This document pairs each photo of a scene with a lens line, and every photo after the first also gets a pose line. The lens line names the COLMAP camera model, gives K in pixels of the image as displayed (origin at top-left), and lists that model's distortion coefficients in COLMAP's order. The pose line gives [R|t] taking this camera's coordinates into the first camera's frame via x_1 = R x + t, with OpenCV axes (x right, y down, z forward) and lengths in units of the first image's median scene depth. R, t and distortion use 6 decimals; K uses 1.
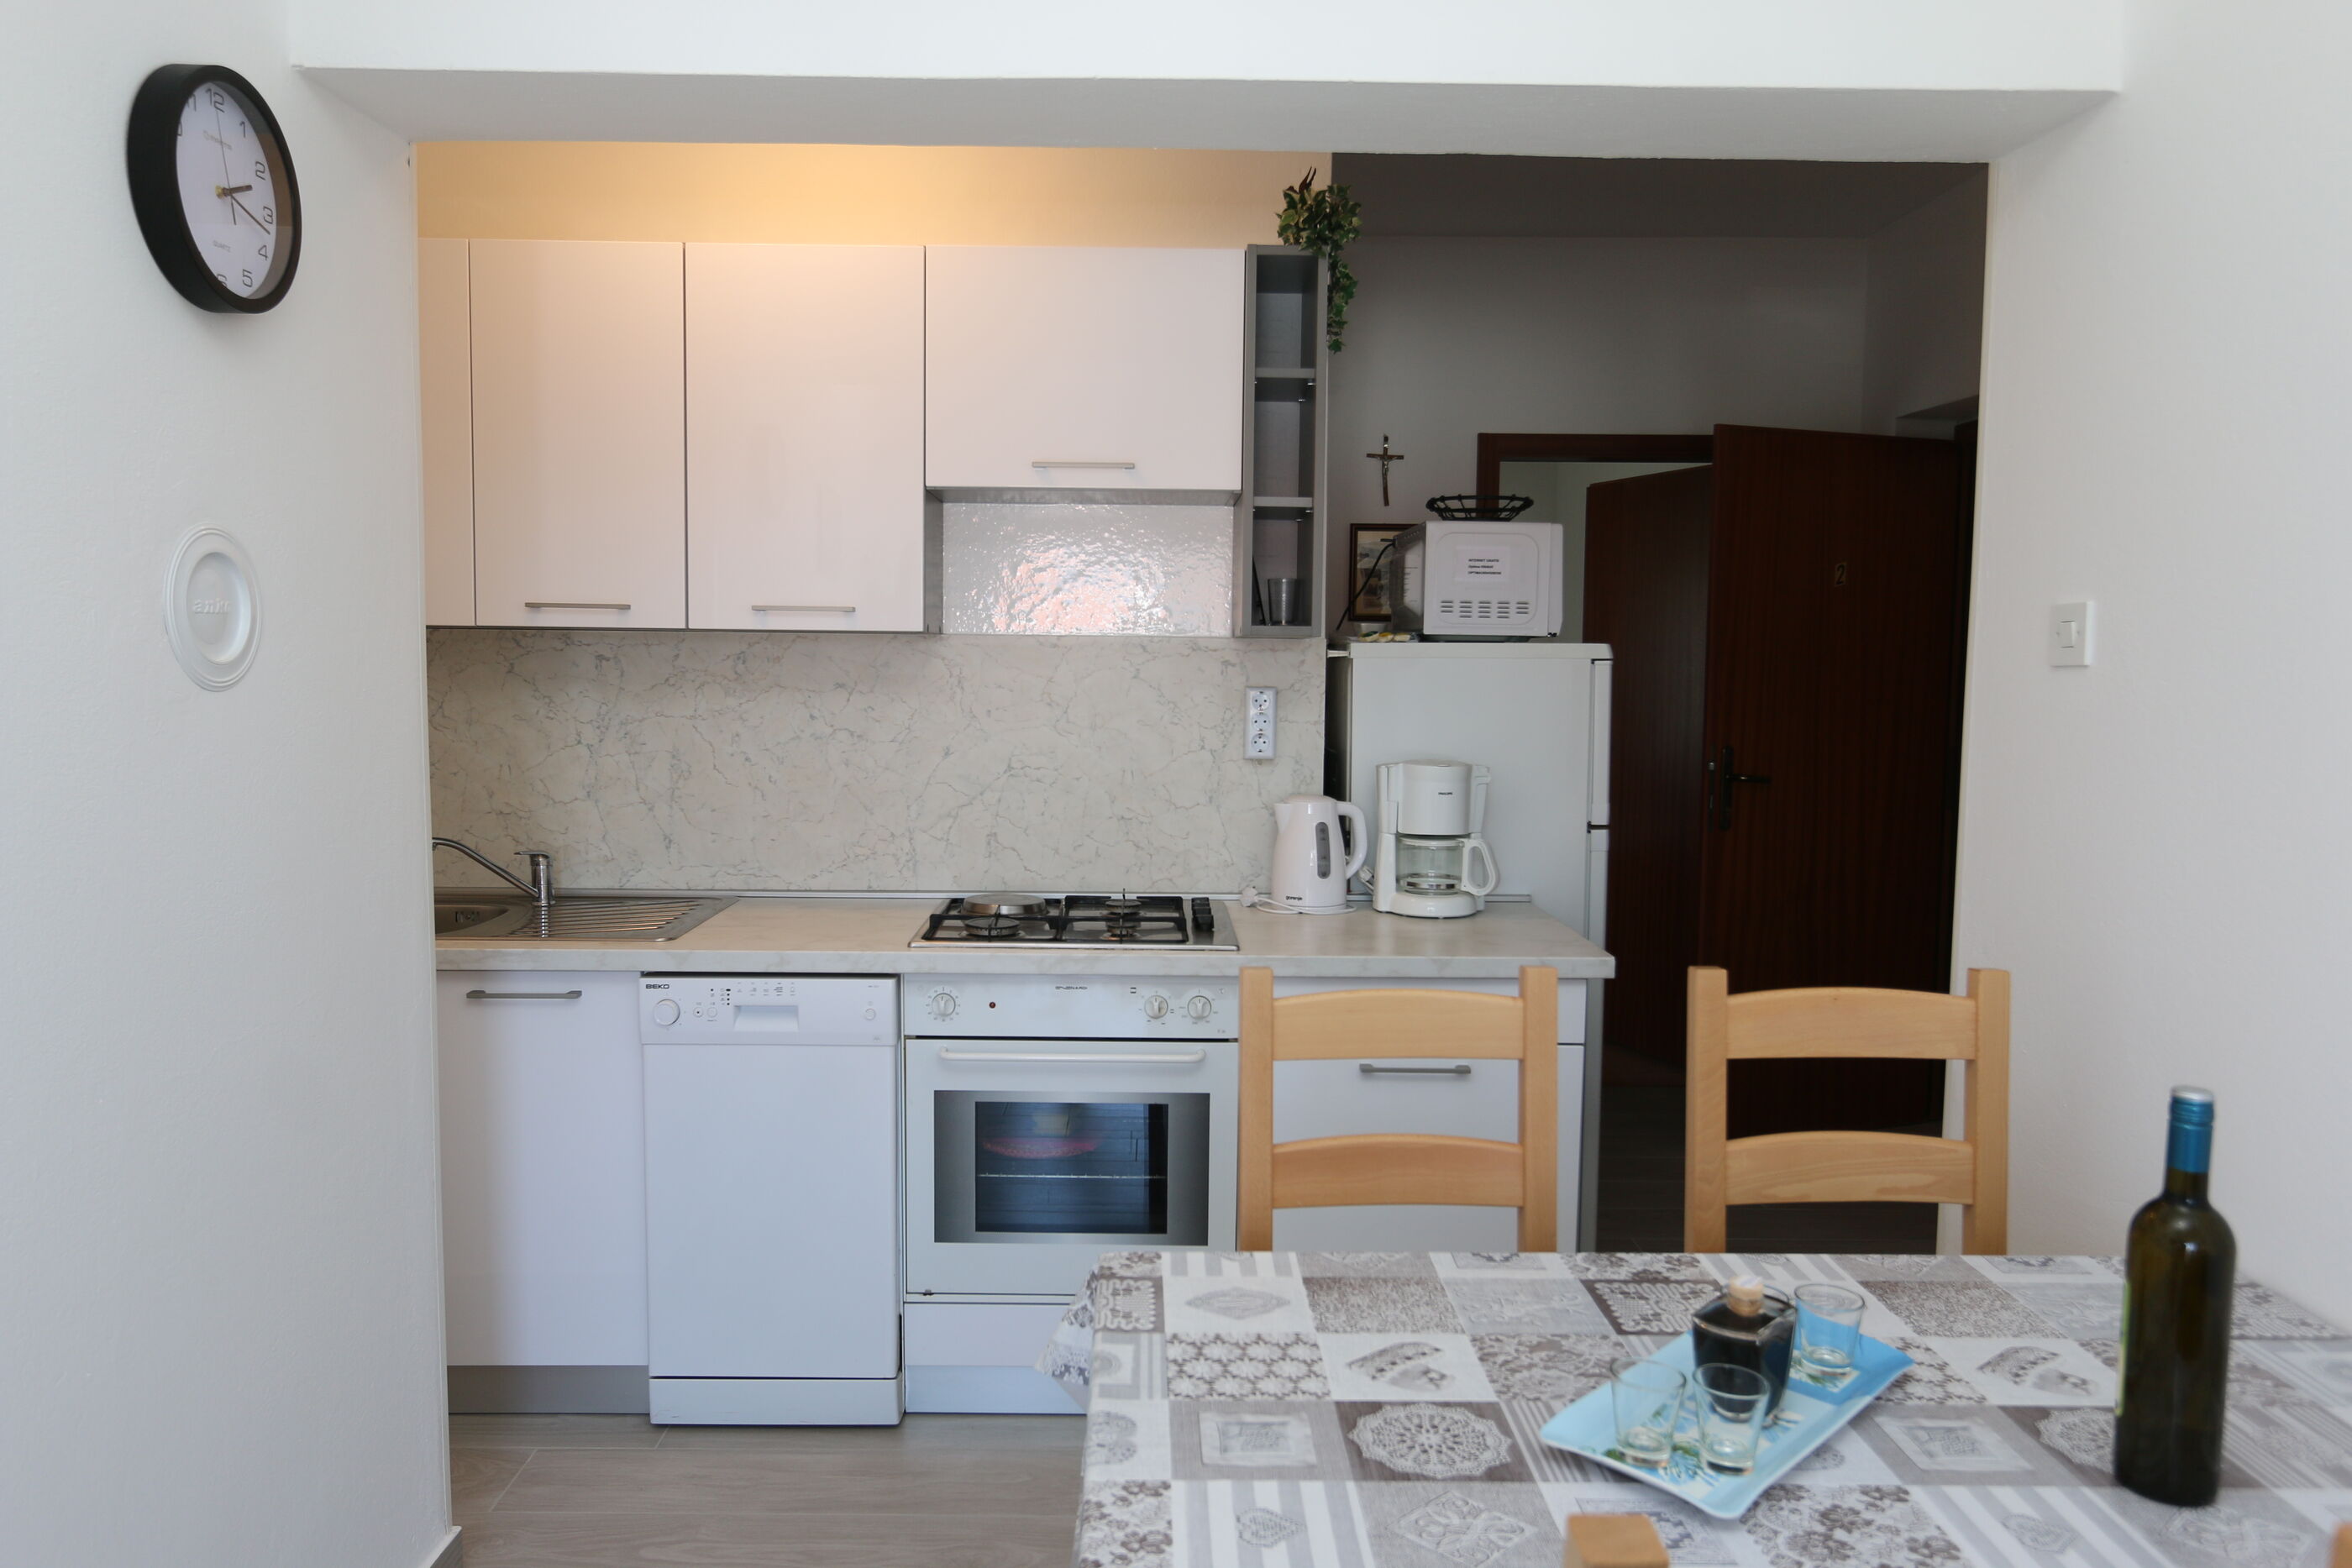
lens RADIAL K [[1533.0, 0, 1176.0], [0, 1533.0, 784.0], [0, 0, 1]] dist [-0.003342, -0.001037]
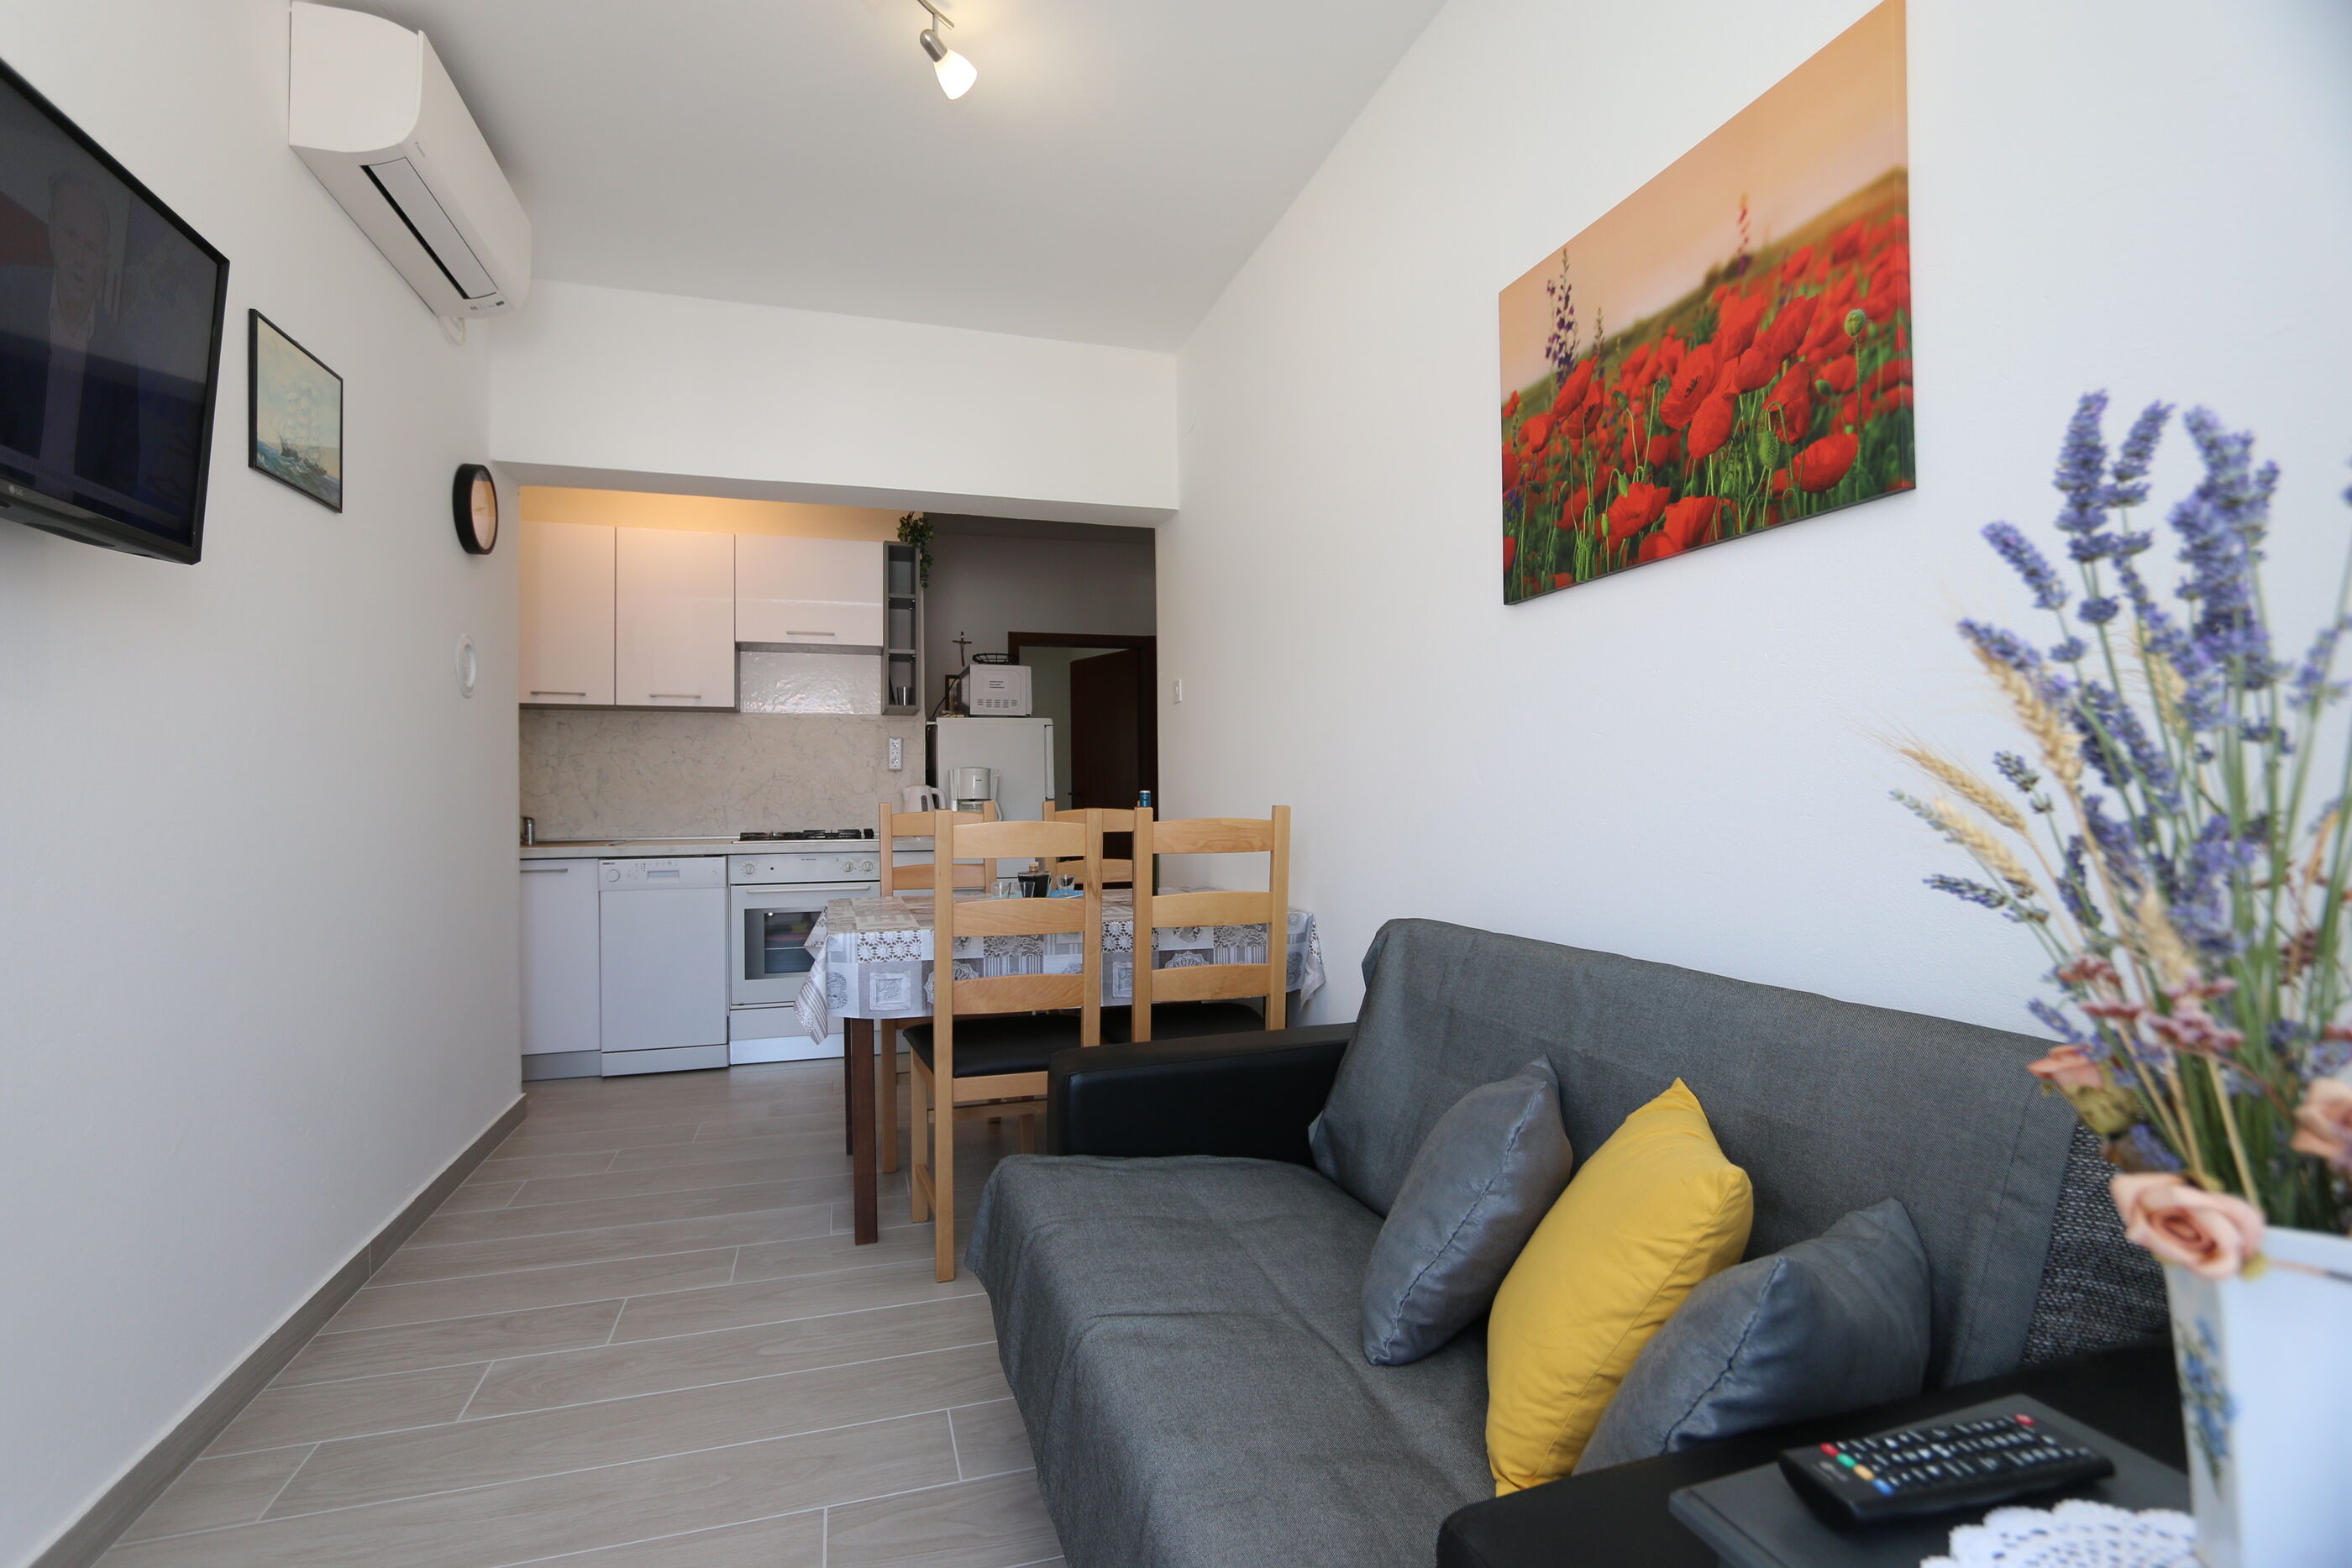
lens RADIAL K [[998.6, 0, 1131.3], [0, 998.6, 792.0], [0, 0, 1]] dist [0.000531, 0.000047]
pose [[0.964316, -0.017372, 0.264182, 0.002080], [0.038689, 0.996379, -0.075704, 0.137085], [-0.261911, 0.083224, 0.961497, -0.458628]]
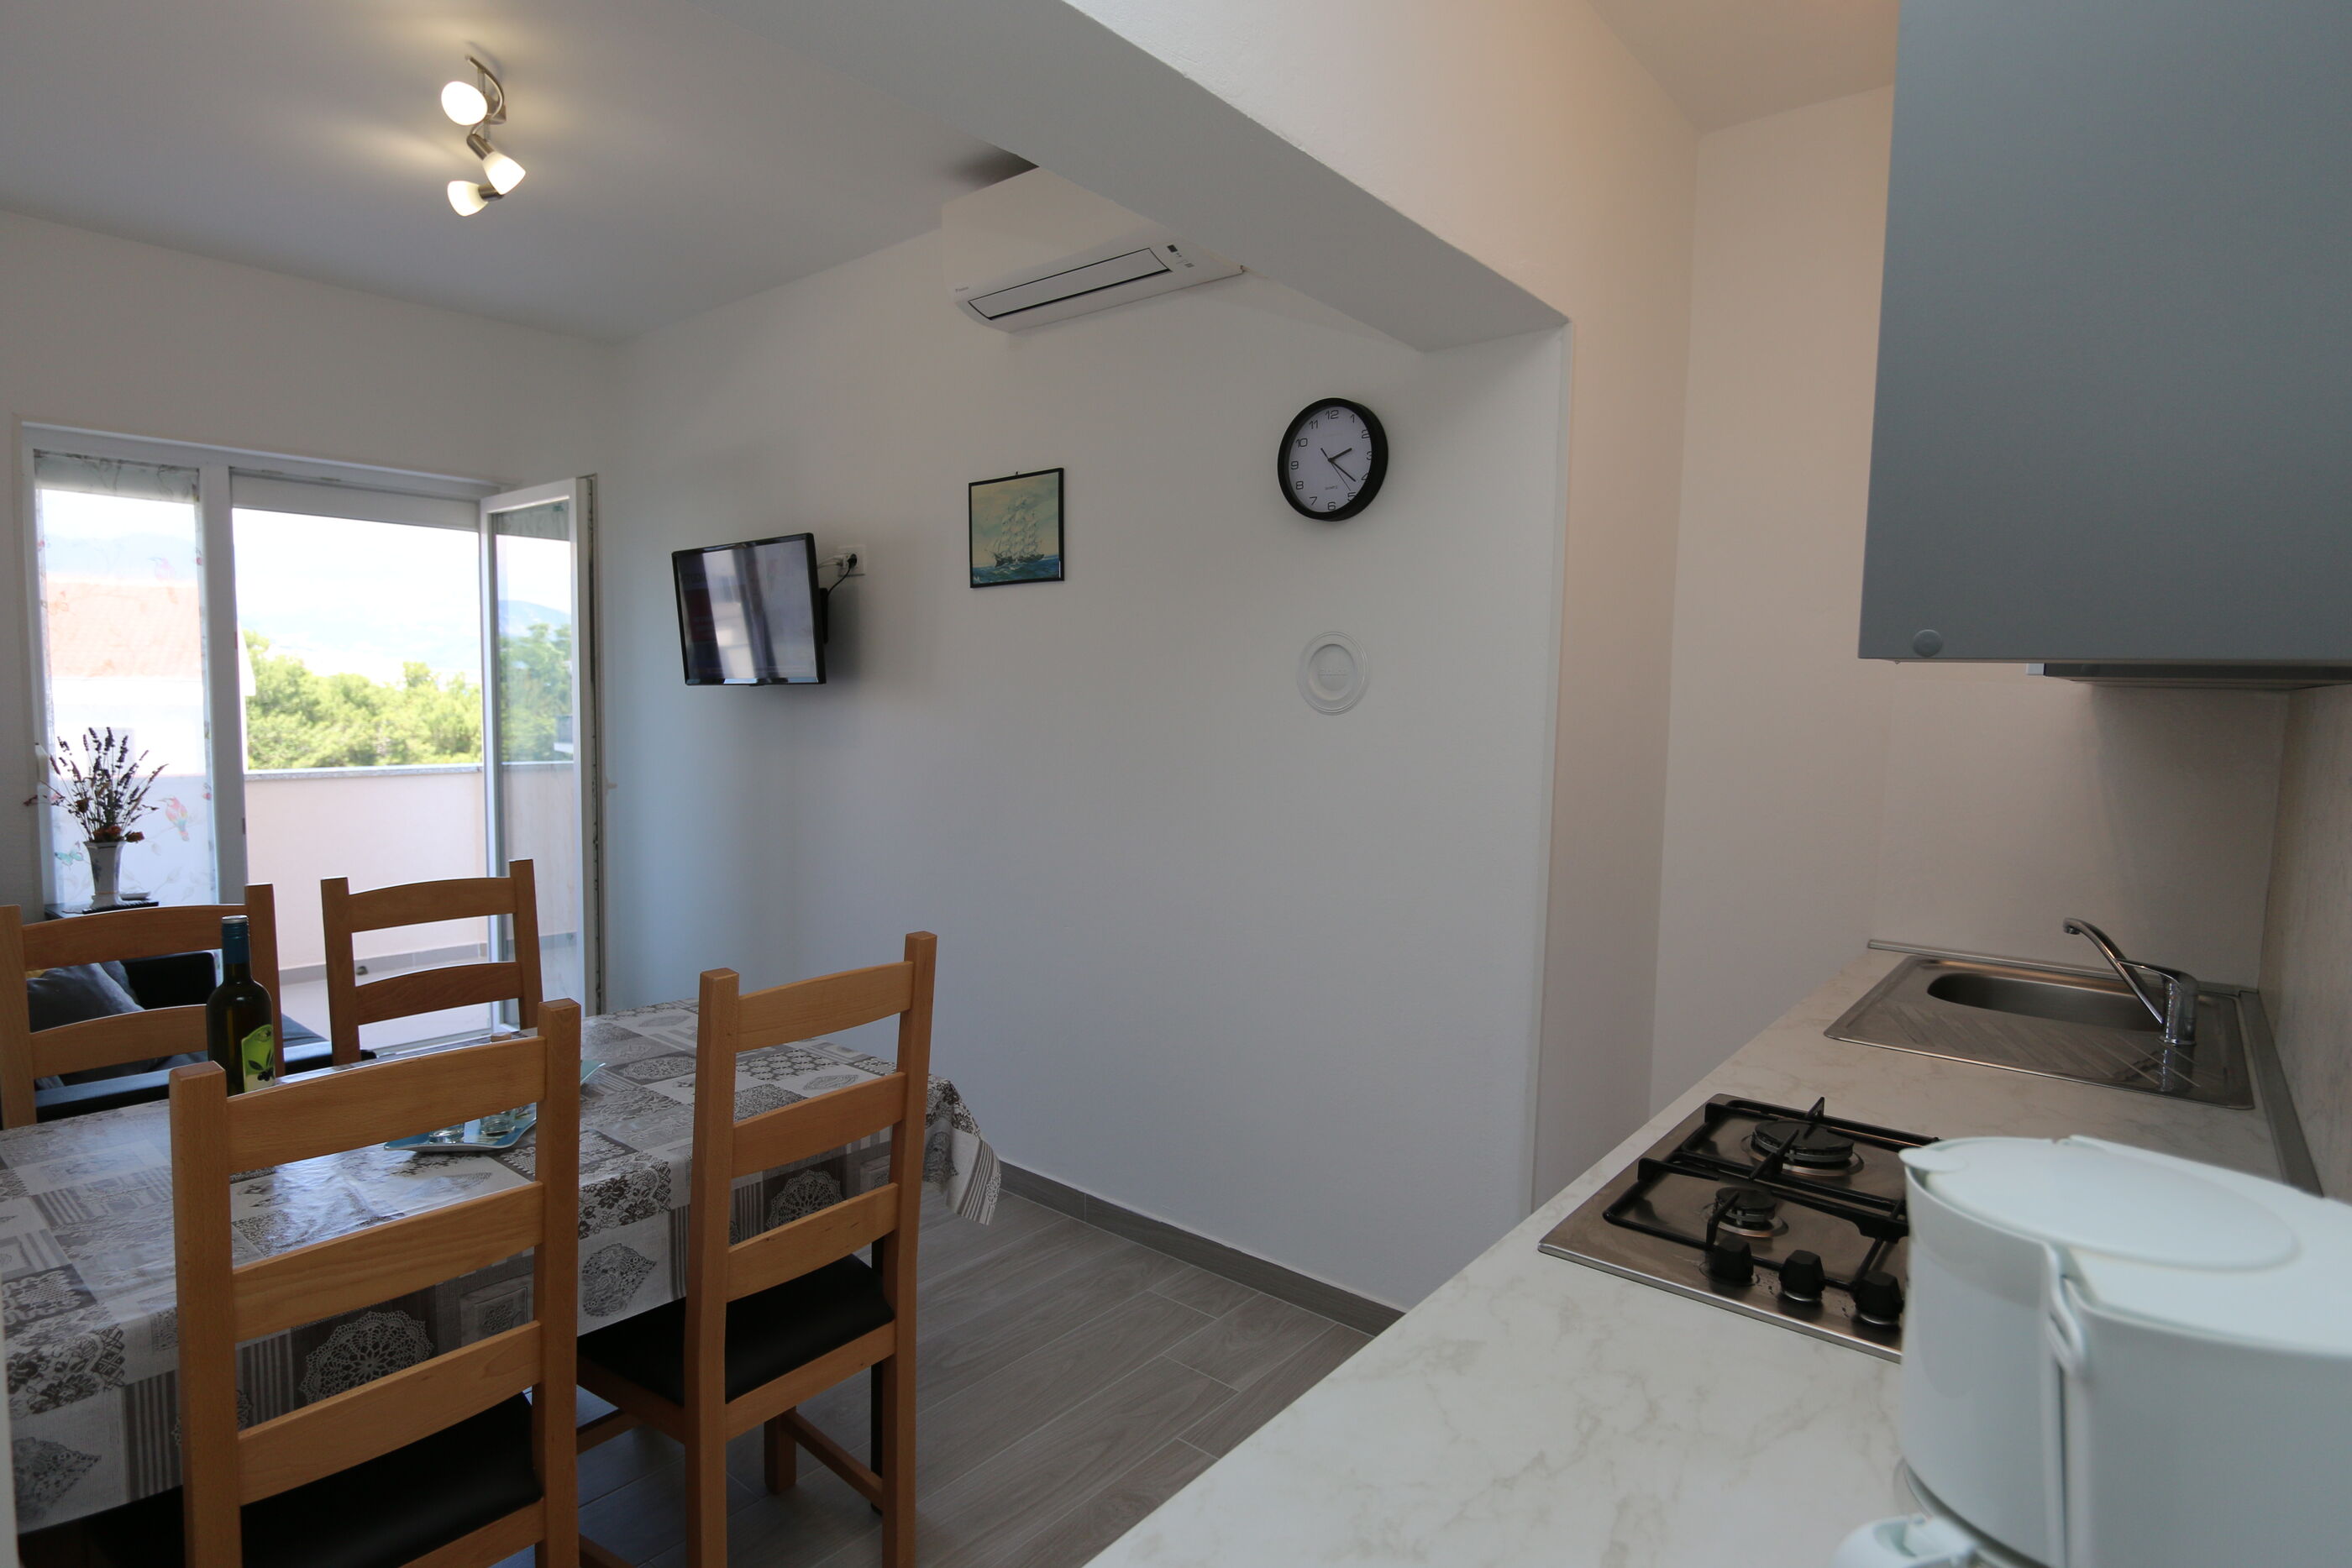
lens RADIAL K [[1242.8, 0, 1176.0], [0, 1242.8, 784.0], [0, 0, 1]] dist [-0.001464, -0.000127]
pose [[-0.639895, 0.044609, -0.767167, 0.380709], [-0.083764, 0.988316, 0.127336, -0.083209], [0.763884, 0.145743, -0.628682, 0.972153]]
